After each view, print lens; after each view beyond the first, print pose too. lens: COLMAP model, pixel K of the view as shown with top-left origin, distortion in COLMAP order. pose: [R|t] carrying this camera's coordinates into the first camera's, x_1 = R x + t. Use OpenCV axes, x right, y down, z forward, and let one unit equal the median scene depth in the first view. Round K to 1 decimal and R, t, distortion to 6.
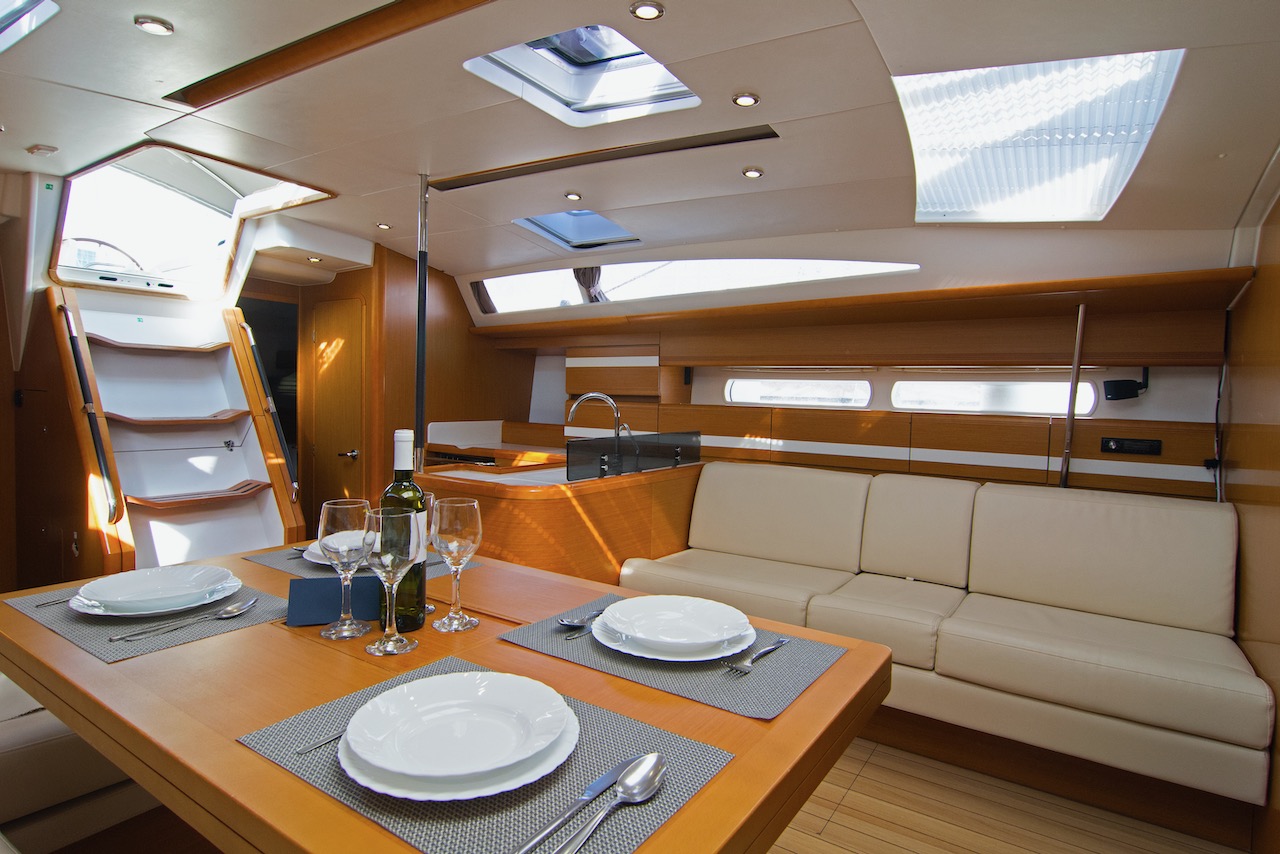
lens RADIAL K [[677.5, 0, 632.9], [0, 677.5, 422.8], [0, 0, 1]] dist [-0.002184, 0.000243]
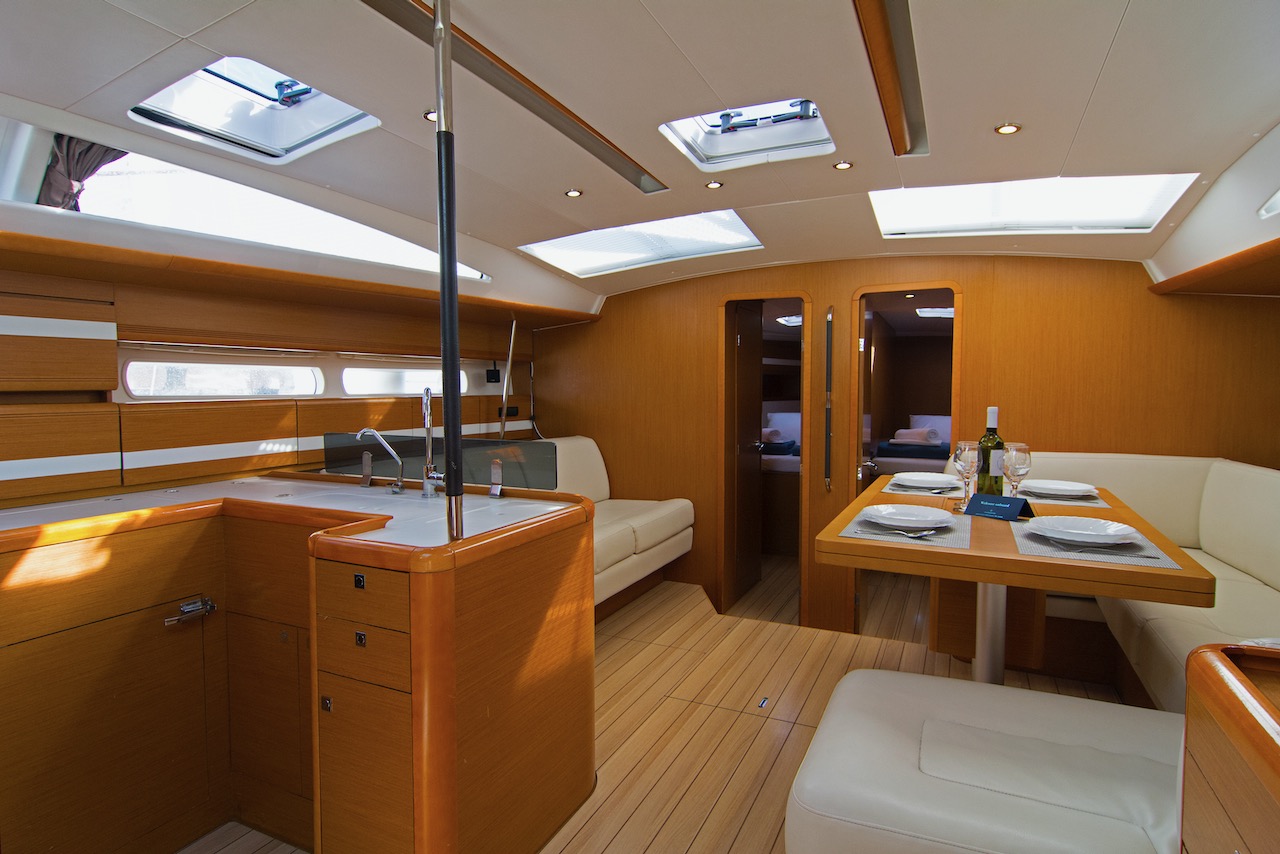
lens RADIAL K [[677.5, 0, 632.9], [0, 677.5, 422.8], [0, 0, 1]] dist [-0.002184, 0.000243]
pose [[-0.130742, -0.078429, 0.988309, -0.785780], [0.042197, 0.995522, 0.084584, -0.056292], [-0.990518, 0.052762, -0.126847, 0.833241]]
